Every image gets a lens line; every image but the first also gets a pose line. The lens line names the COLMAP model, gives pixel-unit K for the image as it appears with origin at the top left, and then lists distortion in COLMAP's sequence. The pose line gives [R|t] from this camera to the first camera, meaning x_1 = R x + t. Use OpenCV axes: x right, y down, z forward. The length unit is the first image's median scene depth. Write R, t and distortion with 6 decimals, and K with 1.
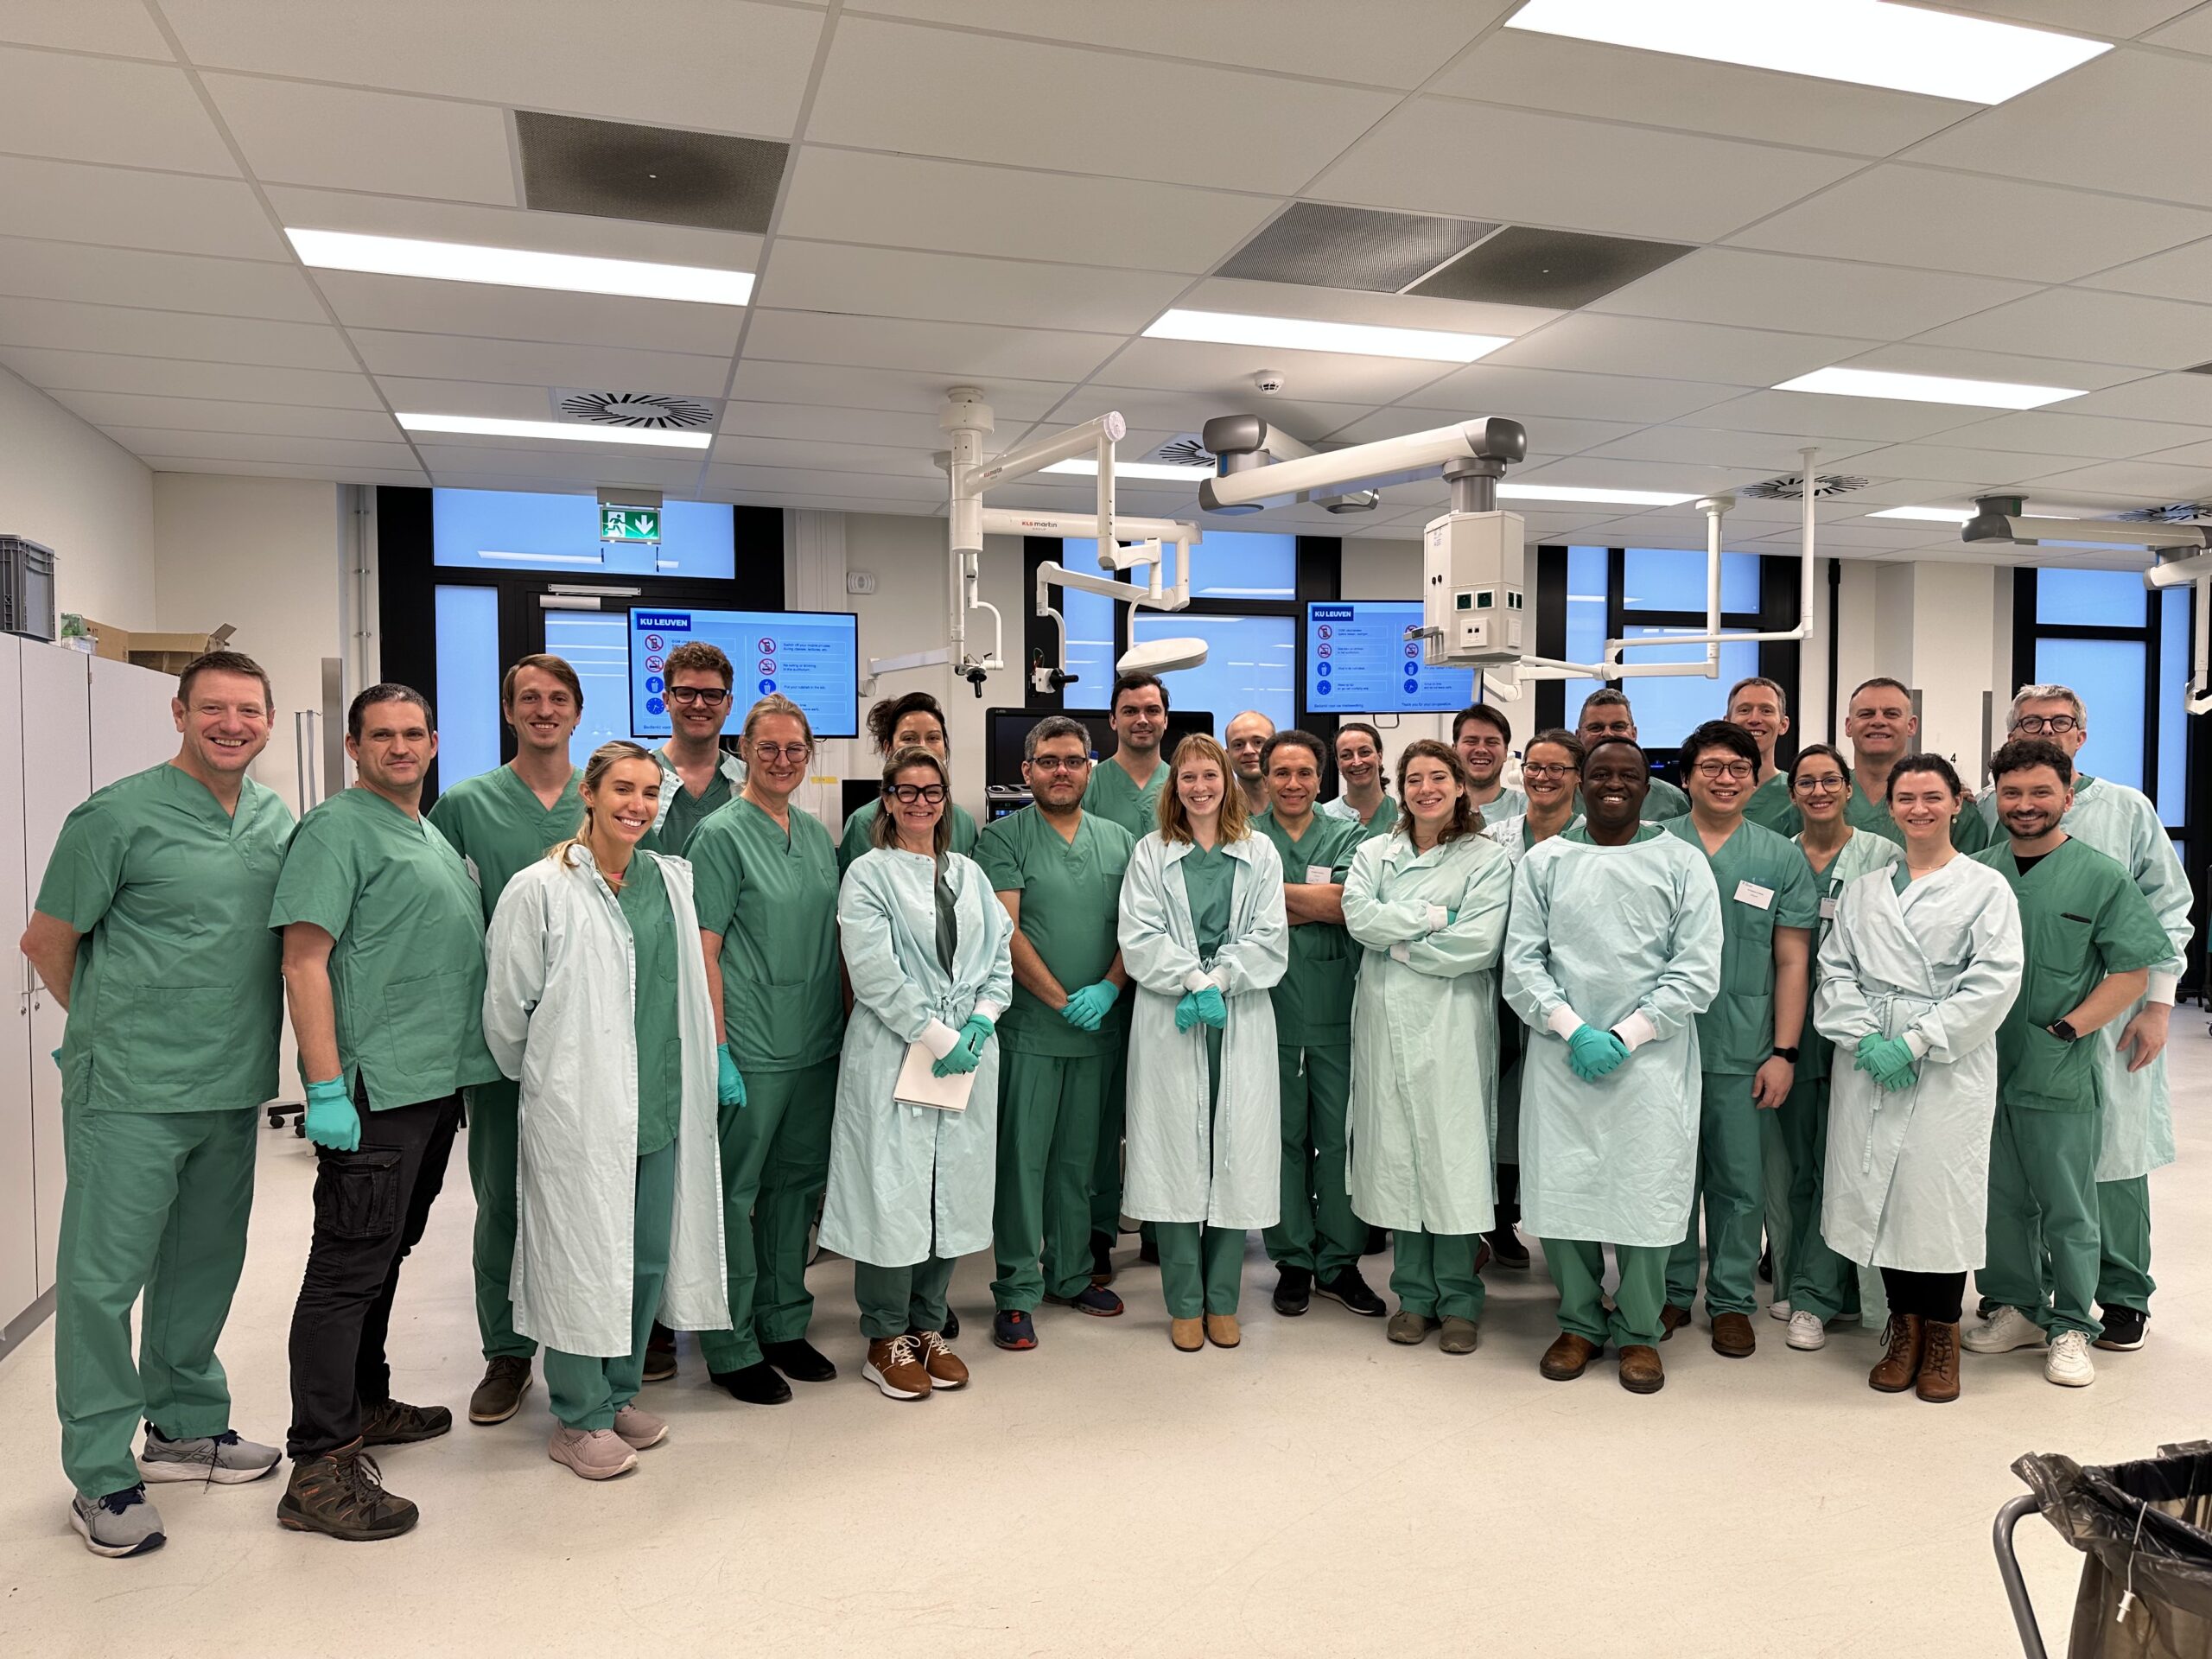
lens RADIAL K [[1579.1, 0, 1097.7], [0, 1579.1, 846.5], [0, 0, 1]] dist [-0.000385, -0.001813]
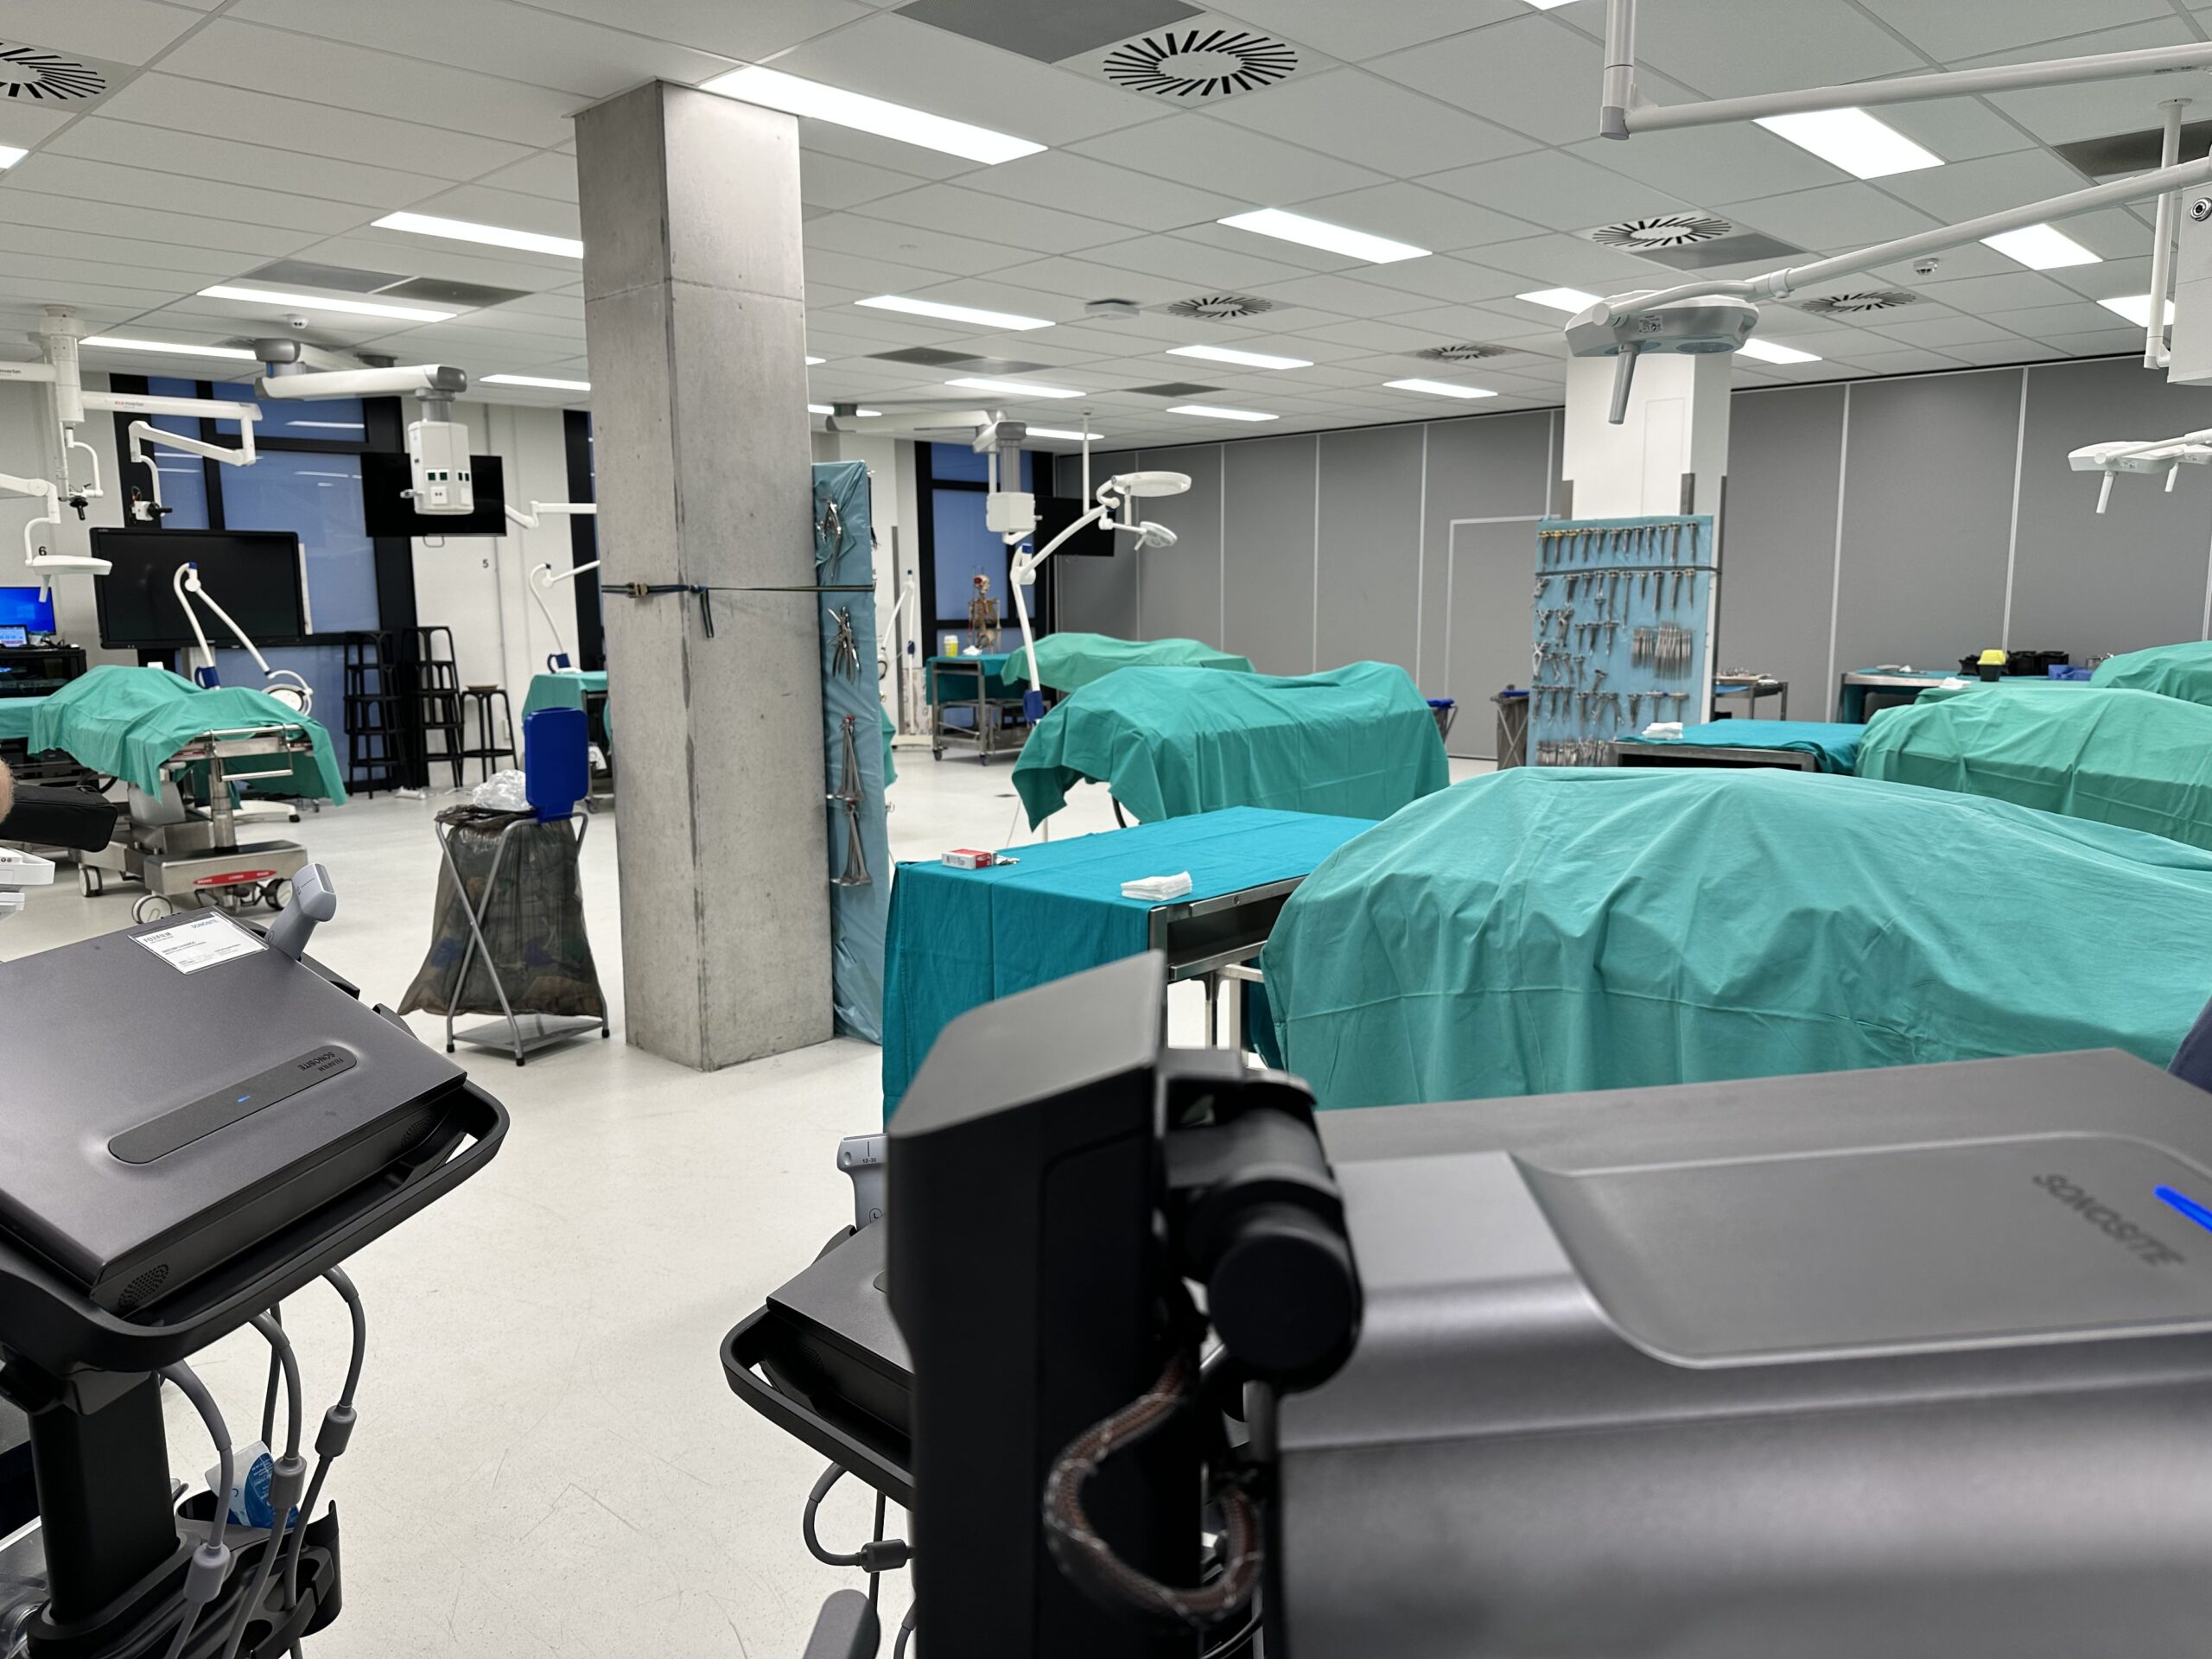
lens RADIAL K [[1579.1, 0, 1097.7], [0, 1579.1, 846.5], [0, 0, 1]] dist [-0.000385, -0.001813]
pose [[0.875328, -0.078115, 0.477178, 0.012080], [0.021858, 0.992248, 0.122338, 0.027332], [-0.483035, -0.096656, 0.870250, -0.505342]]
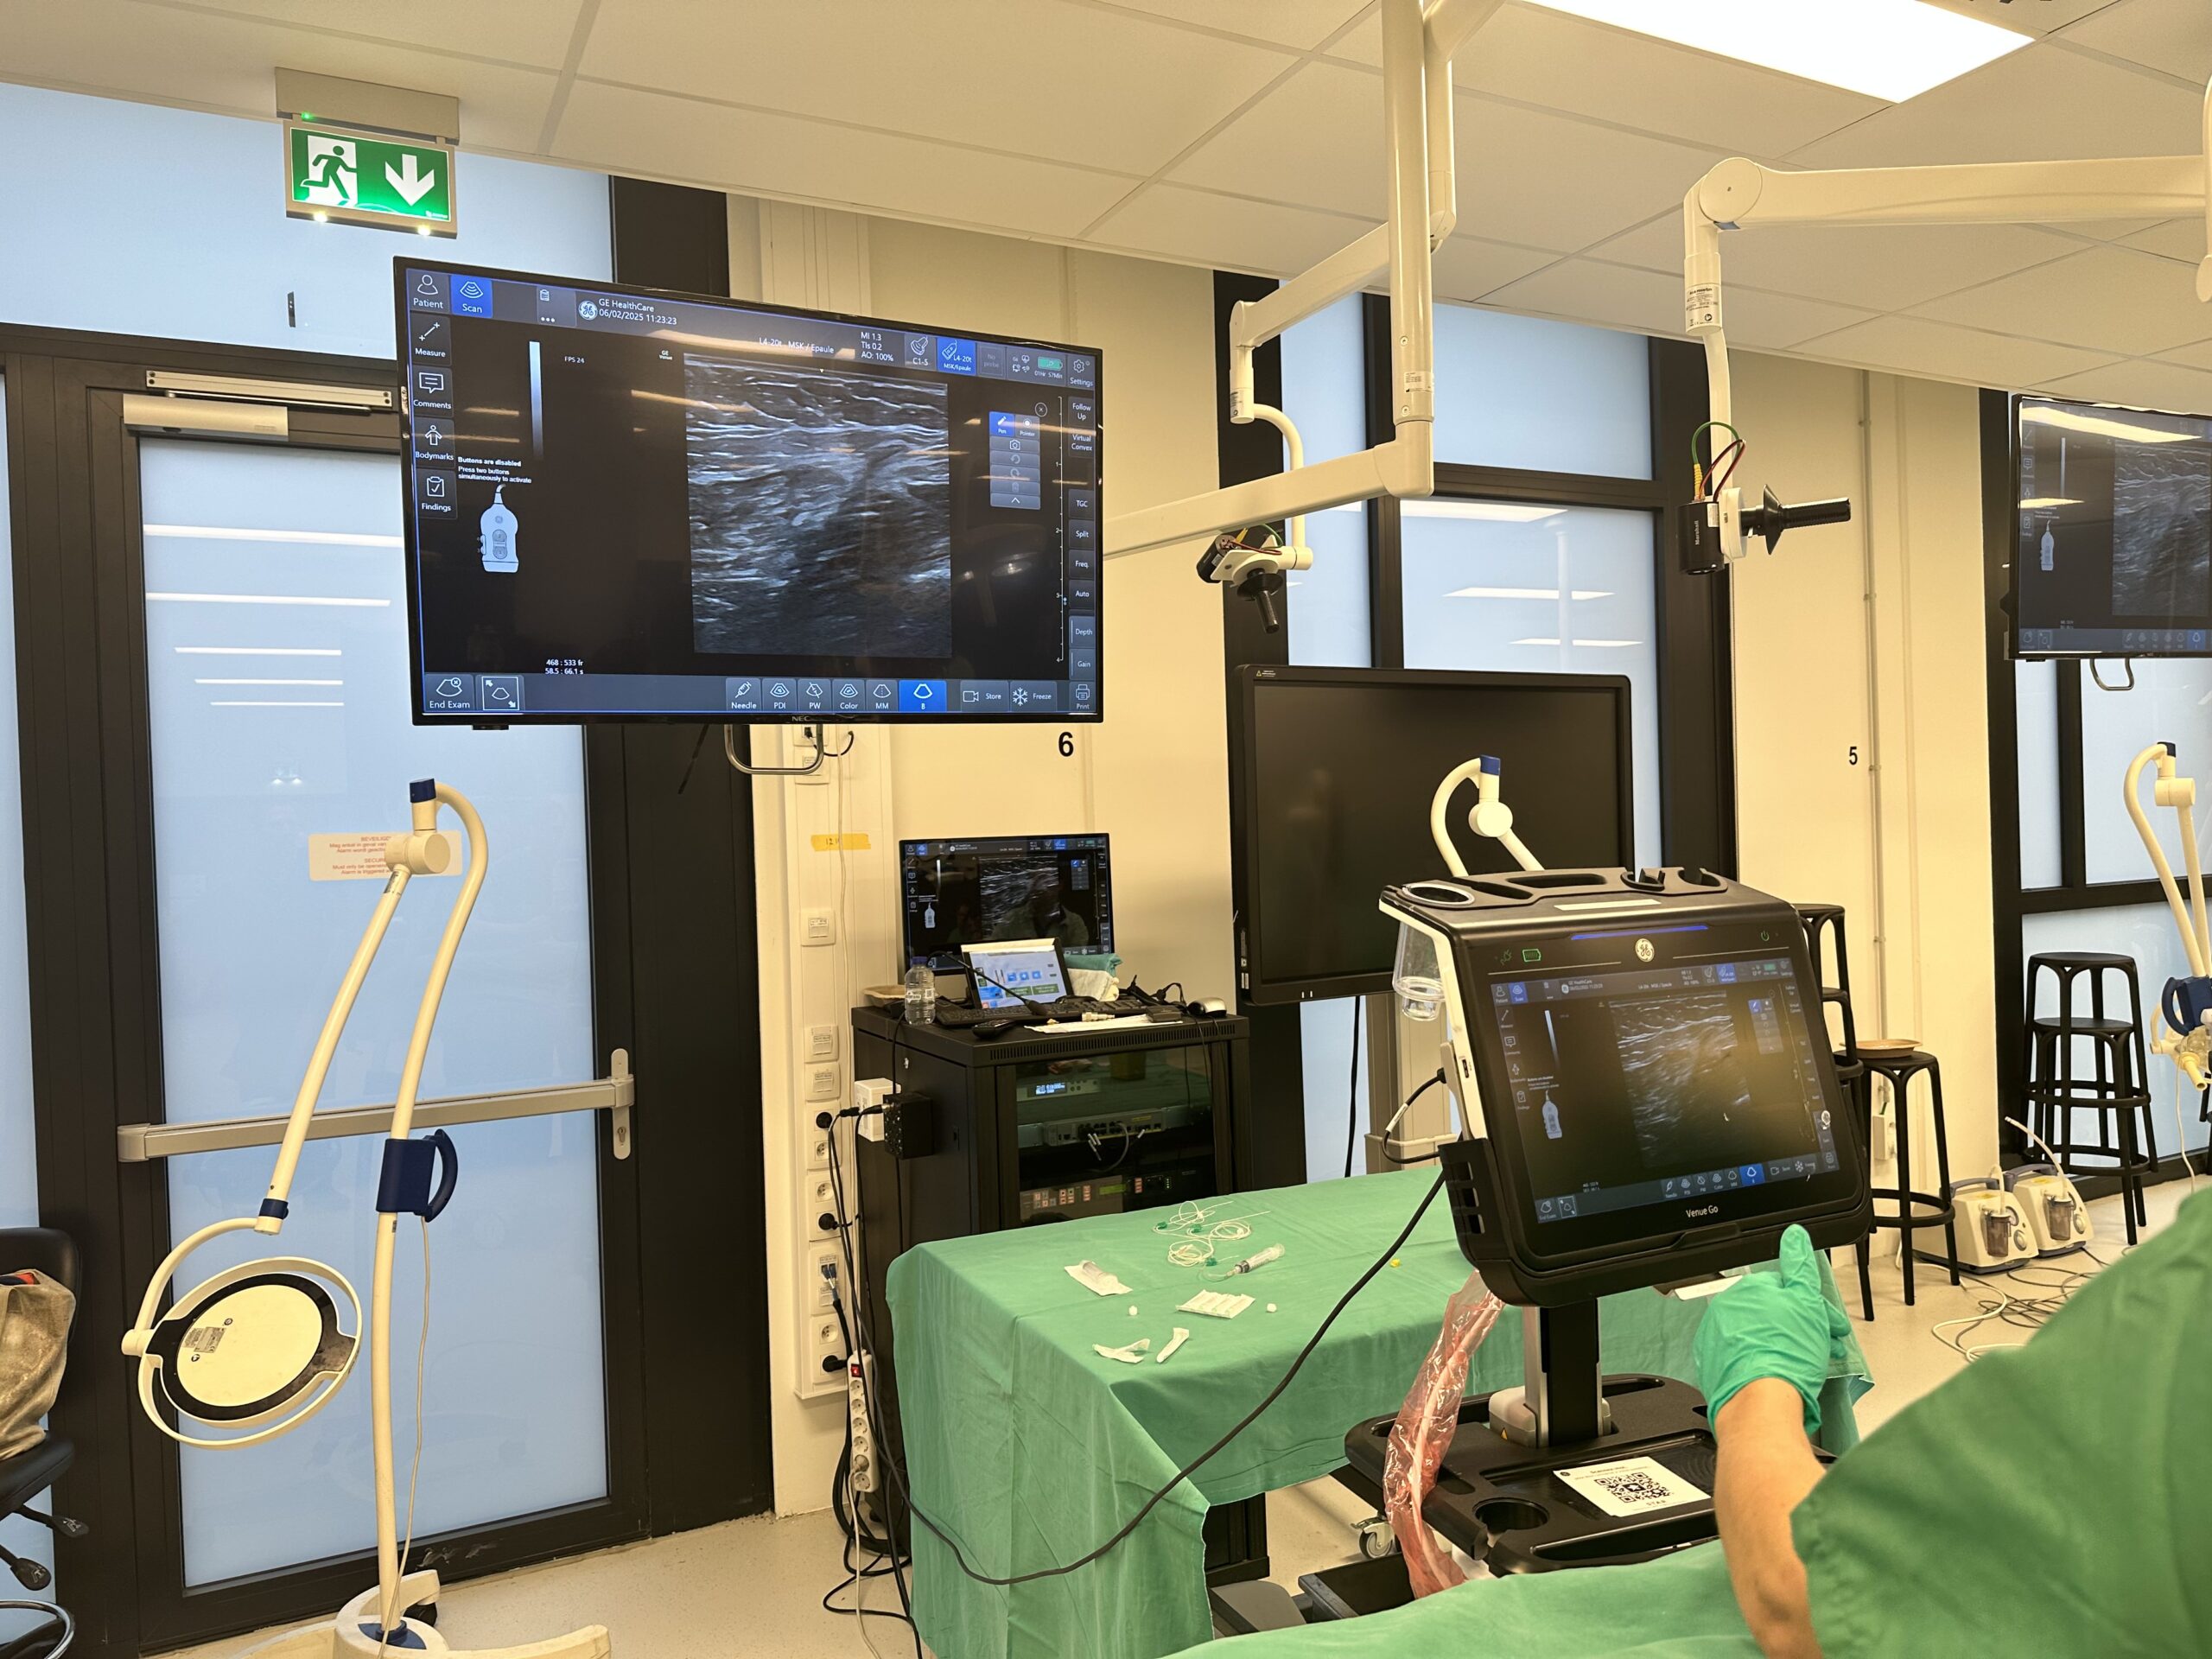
lens RADIAL K [[1509.2, 0, 1106.0], [0, 1509.2, 829.5], [0, 0, 1]] dist [-0.111417, 0.002715]
pose [[0.980822, -0.042823, 0.190145, -0.210470], [0.053770, 0.997157, -0.052787, -0.027629], [-0.187344, 0.061999, 0.980336, 0.691739]]
